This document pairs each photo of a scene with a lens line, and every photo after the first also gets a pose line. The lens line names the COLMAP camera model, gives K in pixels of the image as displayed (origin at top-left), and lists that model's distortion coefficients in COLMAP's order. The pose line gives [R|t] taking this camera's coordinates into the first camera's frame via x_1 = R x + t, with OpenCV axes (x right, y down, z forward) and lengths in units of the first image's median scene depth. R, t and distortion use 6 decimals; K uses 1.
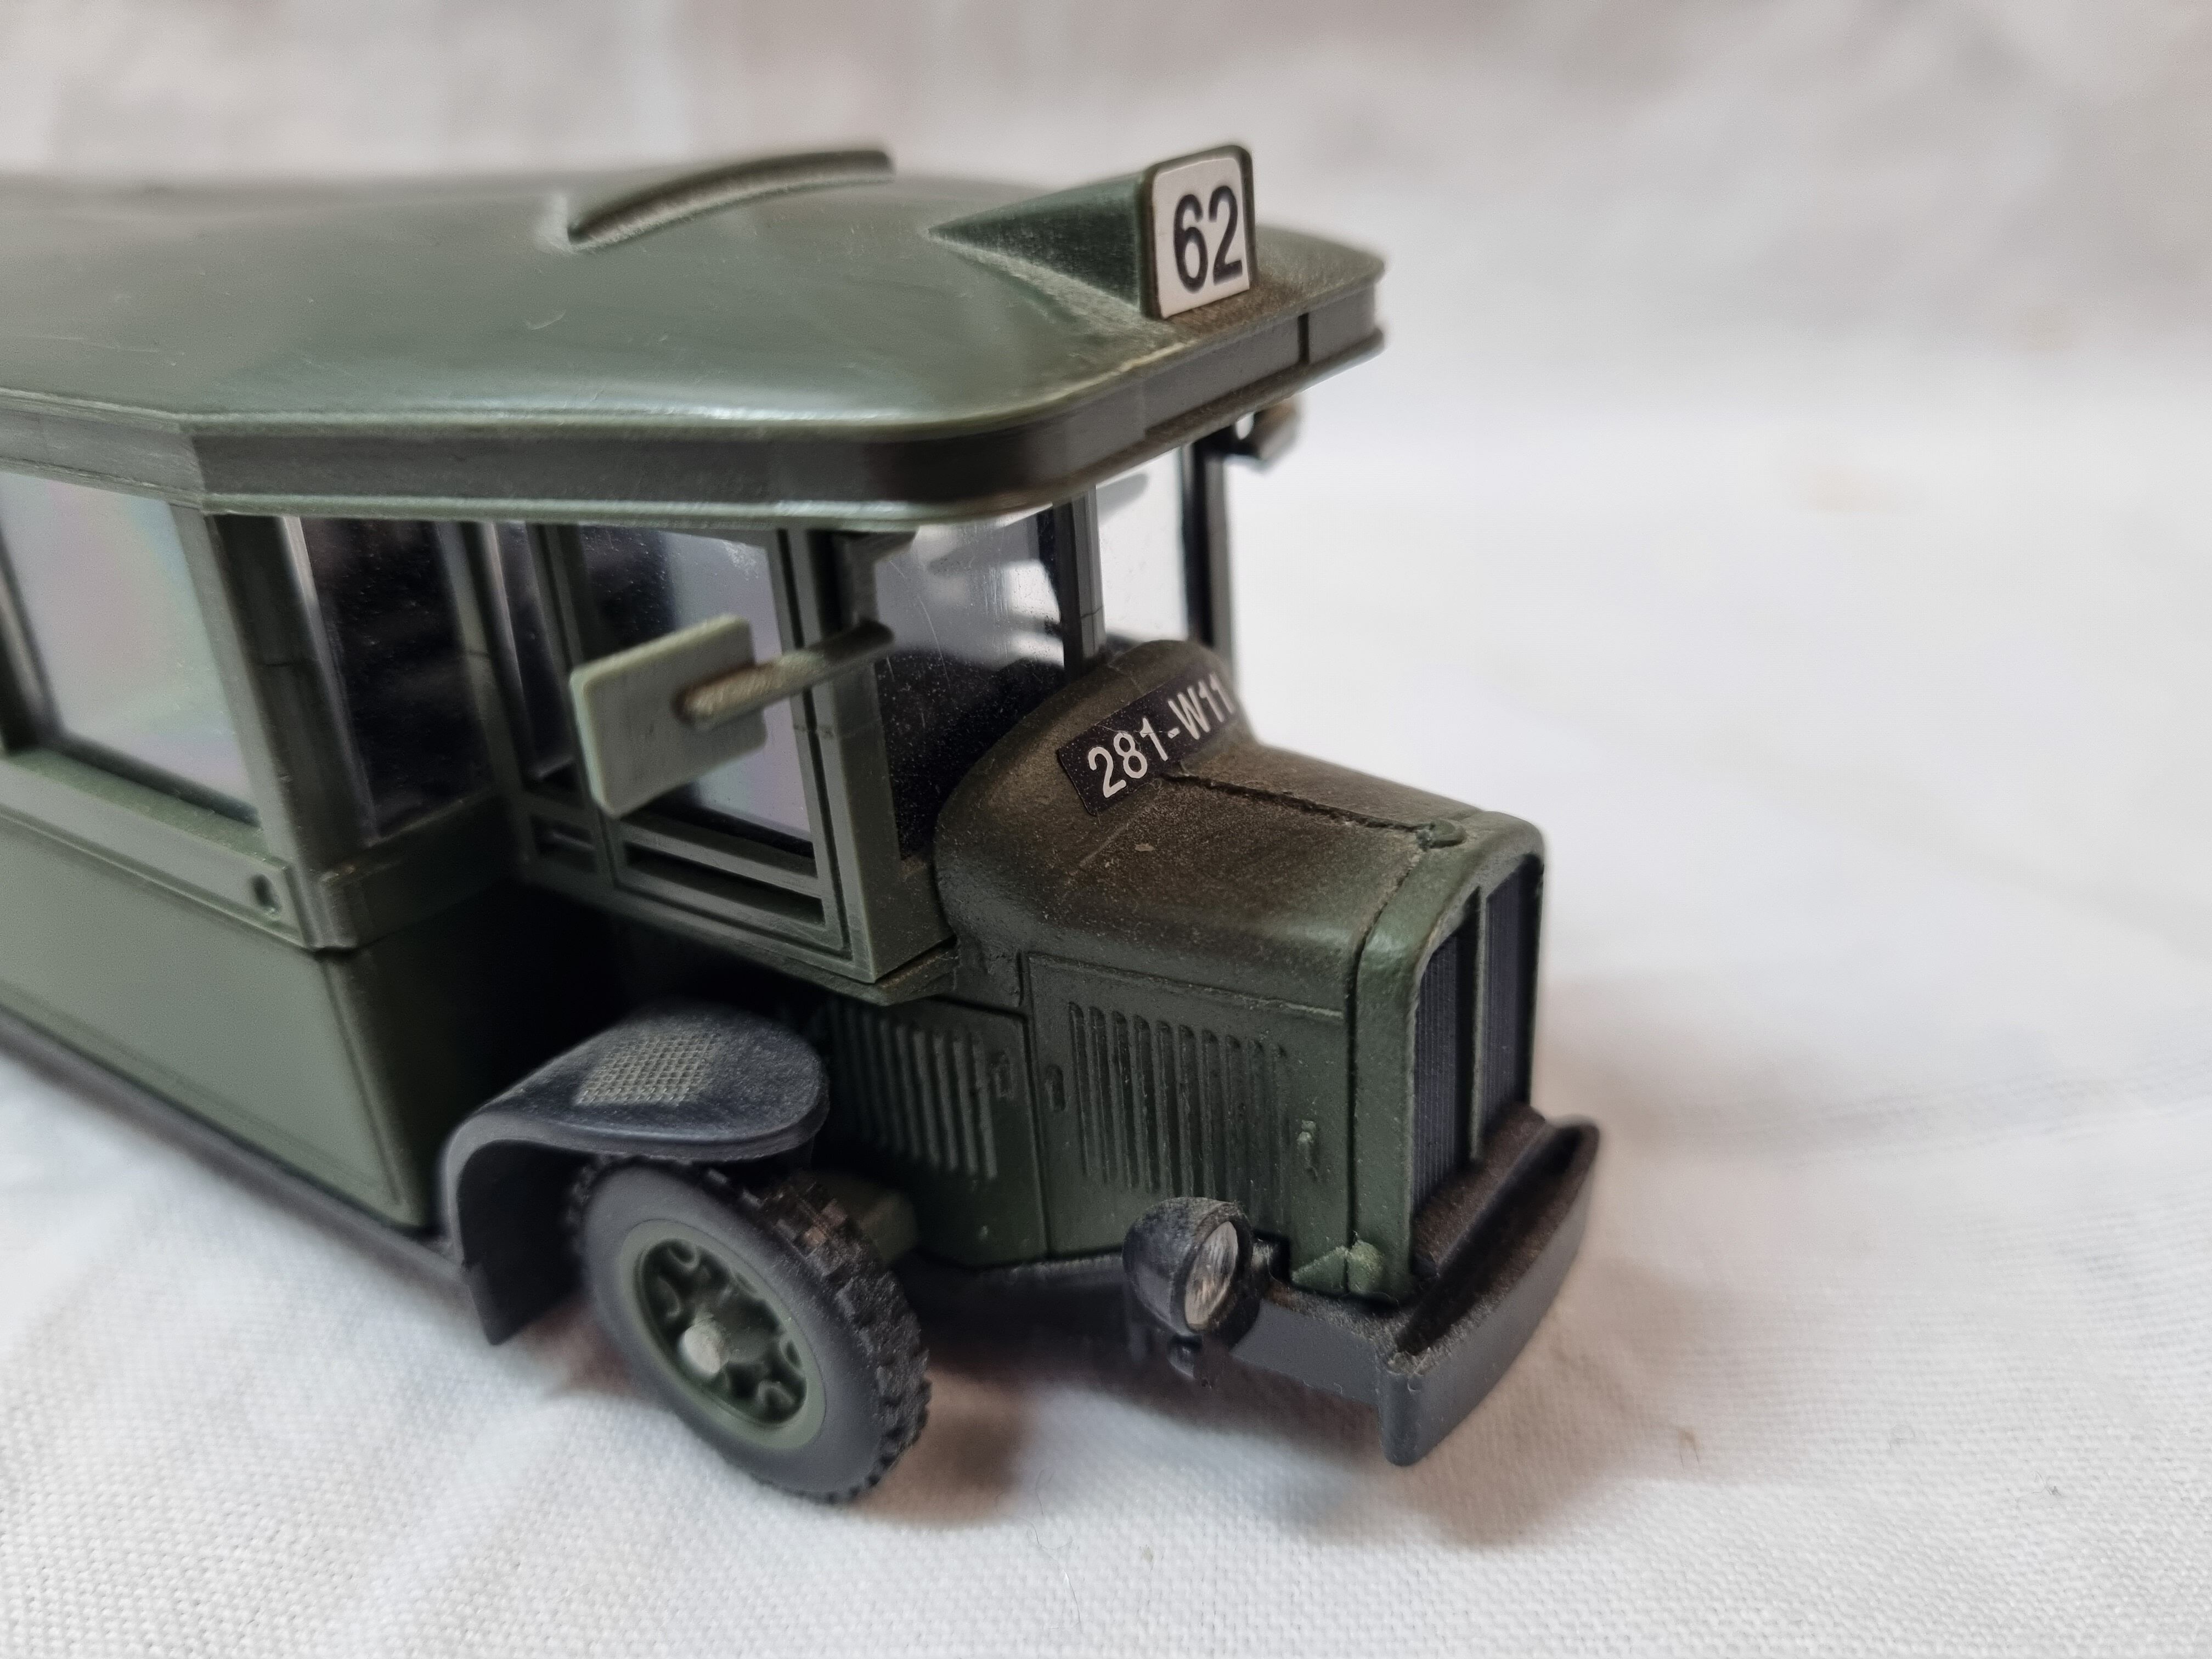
lens RADIAL K [[1681.0, 0, 1106.0], [0, 1681.0, 829.5], [0, 0, 1]] dist [-0.029490, -0.001329]
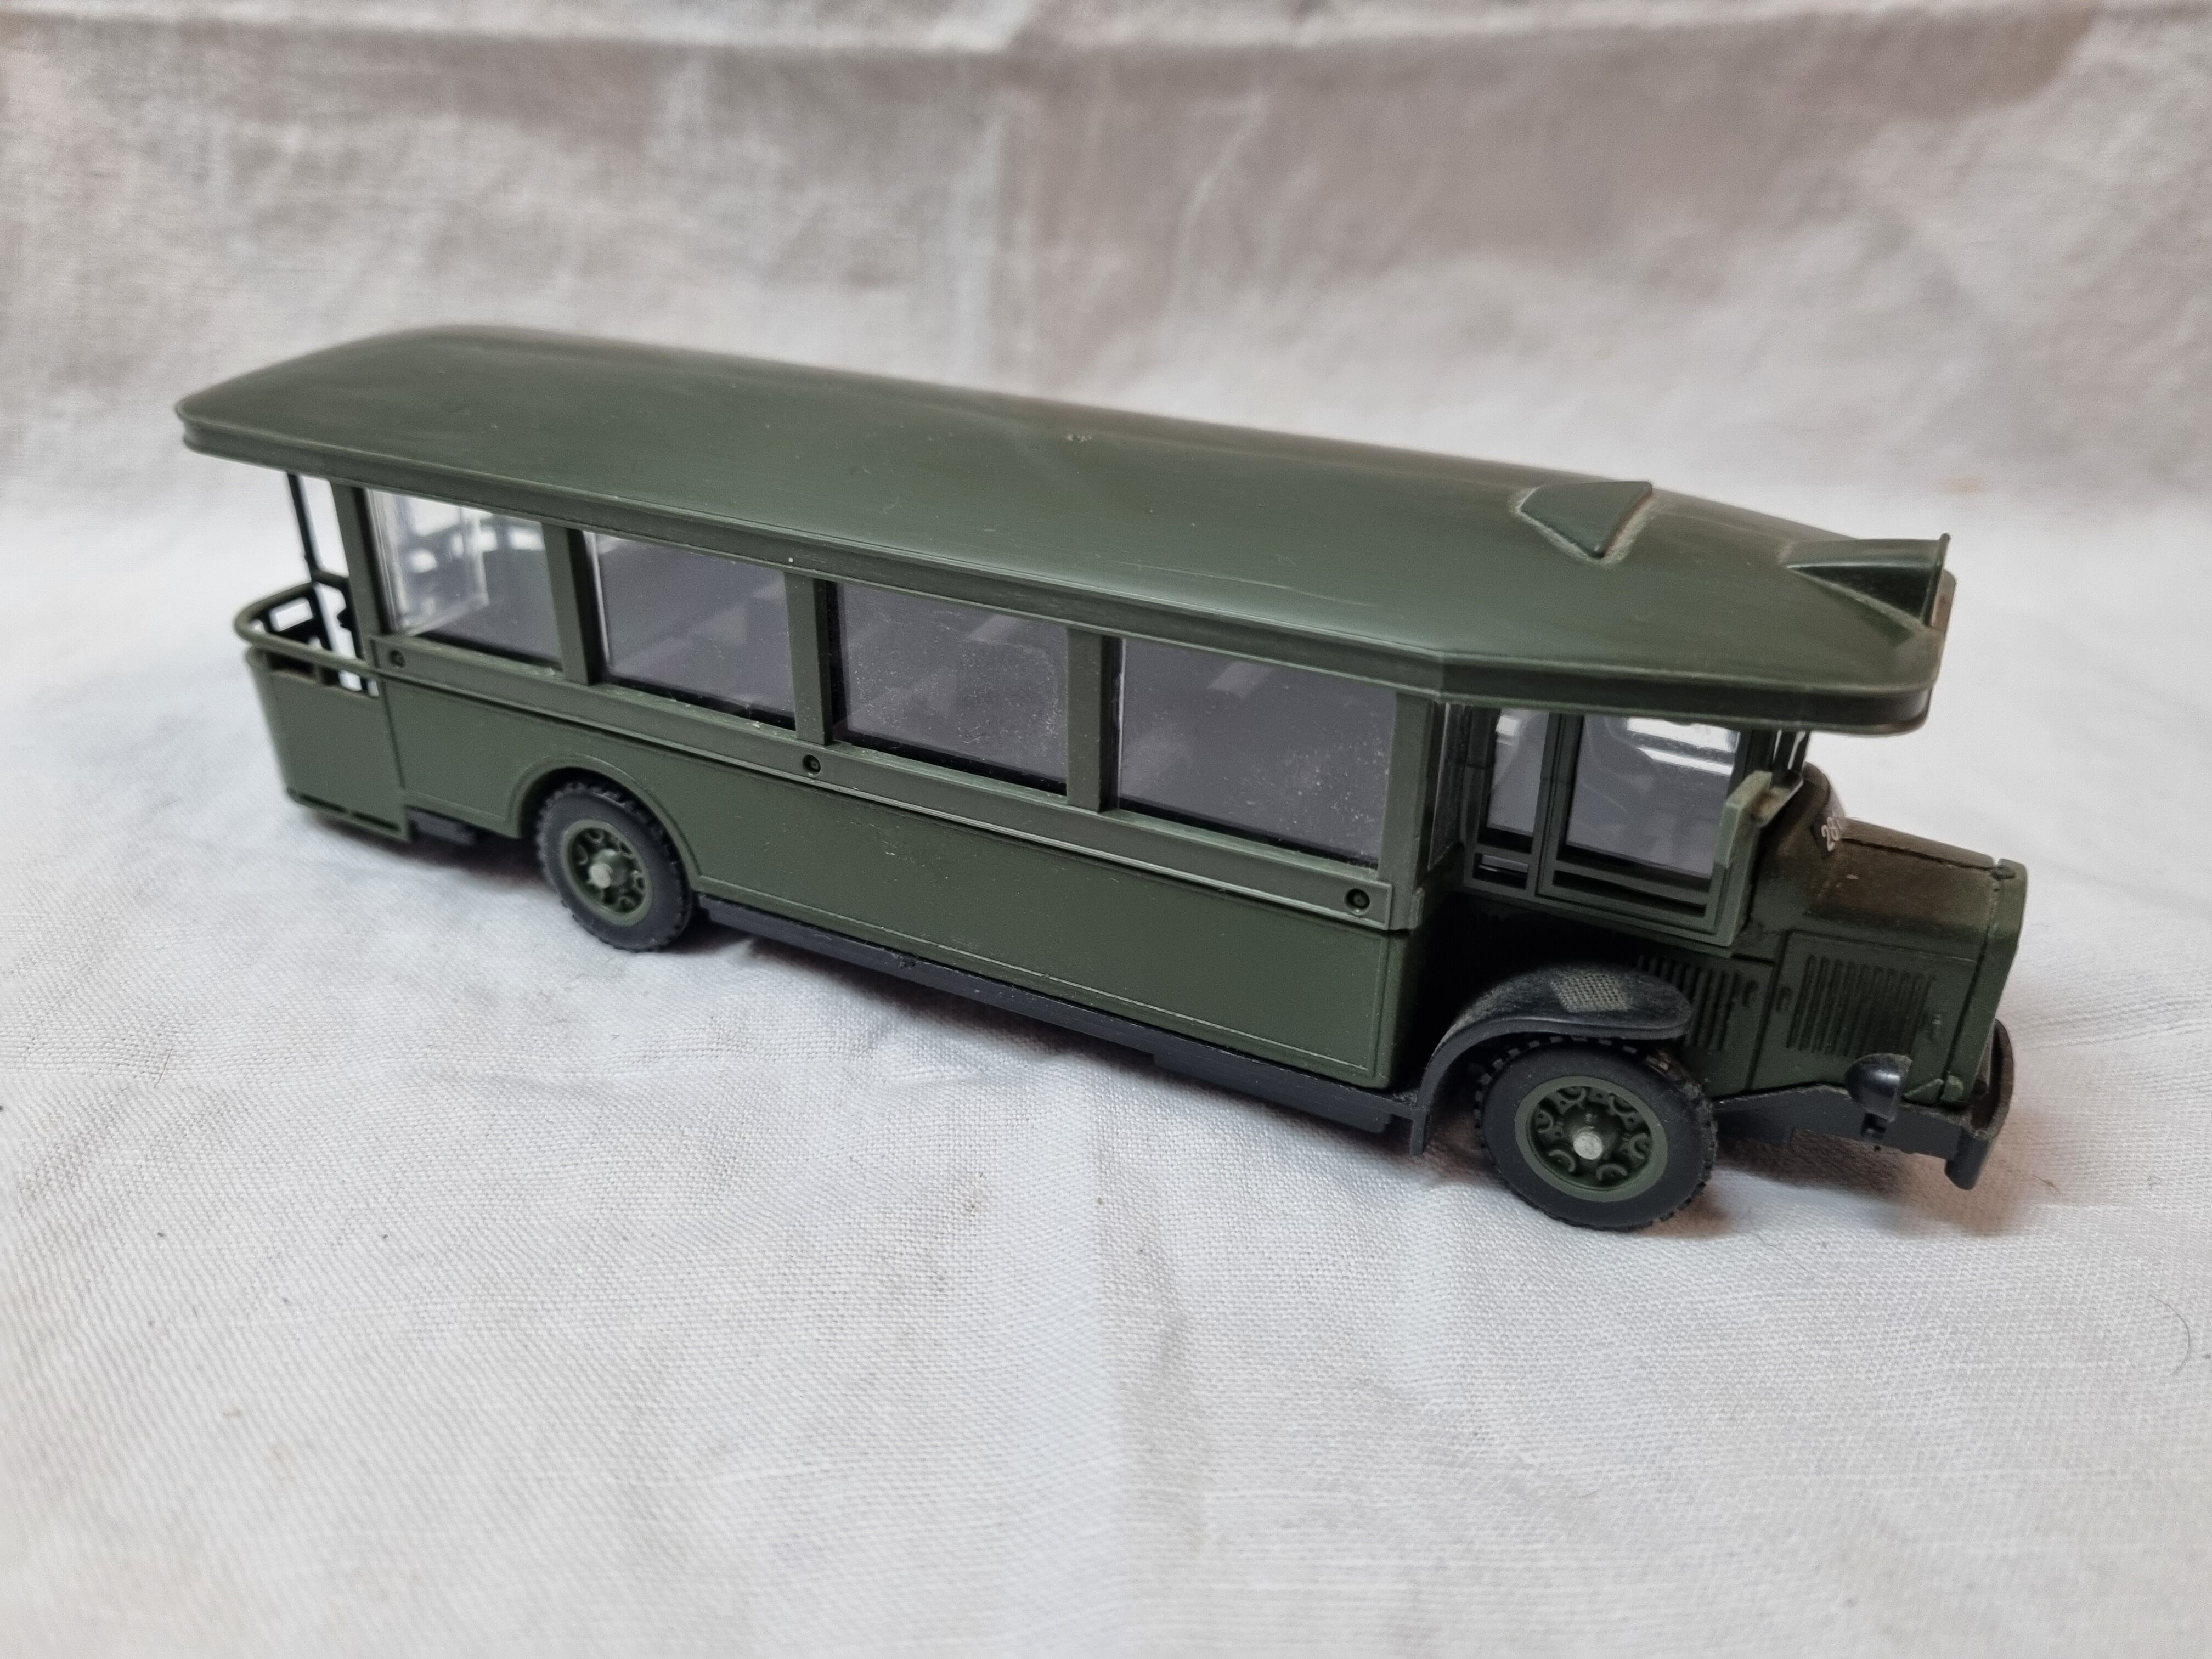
lens RADIAL K [[1633.1, 0, 1106.0], [0, 1633.1, 829.5], [0, 0, 1]] dist [-0.002266, -0.030371]
pose [[0.984279, 0.011987, 0.176214, -1.165826], [-0.015976, 0.999647, 0.021235, -0.071255], [-0.175897, -0.023717, 0.984123, -0.714825]]
